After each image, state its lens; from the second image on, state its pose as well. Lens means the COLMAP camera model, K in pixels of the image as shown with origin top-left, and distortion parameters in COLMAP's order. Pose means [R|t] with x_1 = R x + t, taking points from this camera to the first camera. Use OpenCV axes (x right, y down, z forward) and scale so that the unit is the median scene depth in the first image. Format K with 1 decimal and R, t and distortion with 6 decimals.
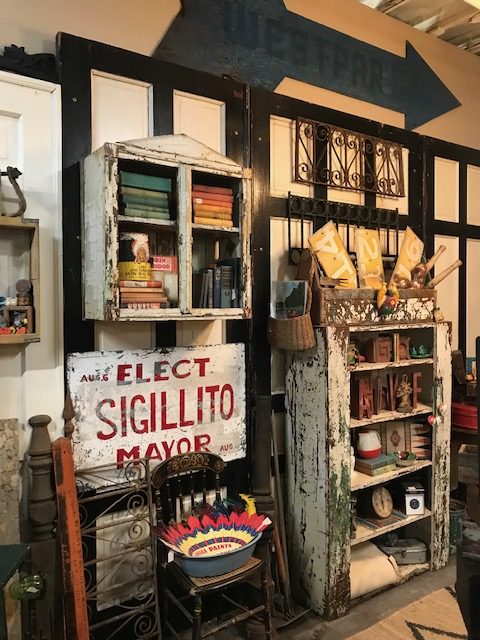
lens RADIAL K [[528.2, 0, 239.9], [0, 528.2, 319.2], [0, 0, 1]] dist [0.012977, -0.018241]
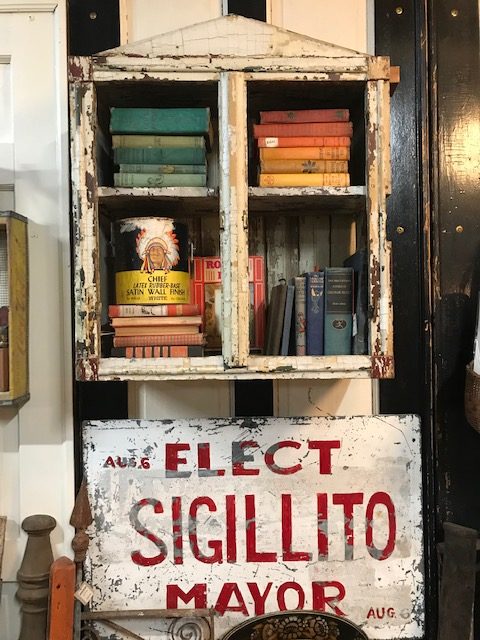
lens RADIAL K [[528.2, 0, 242.1], [0, 528.2, 315.7], [0, 0, 1]] dist [0.012977, -0.018241]
pose [[0.835544, -0.004633, -0.549404, 0.169818], [-0.004190, 0.999882, -0.014803, -0.049128], [0.549407, 0.014670, 0.835426, 0.547820]]
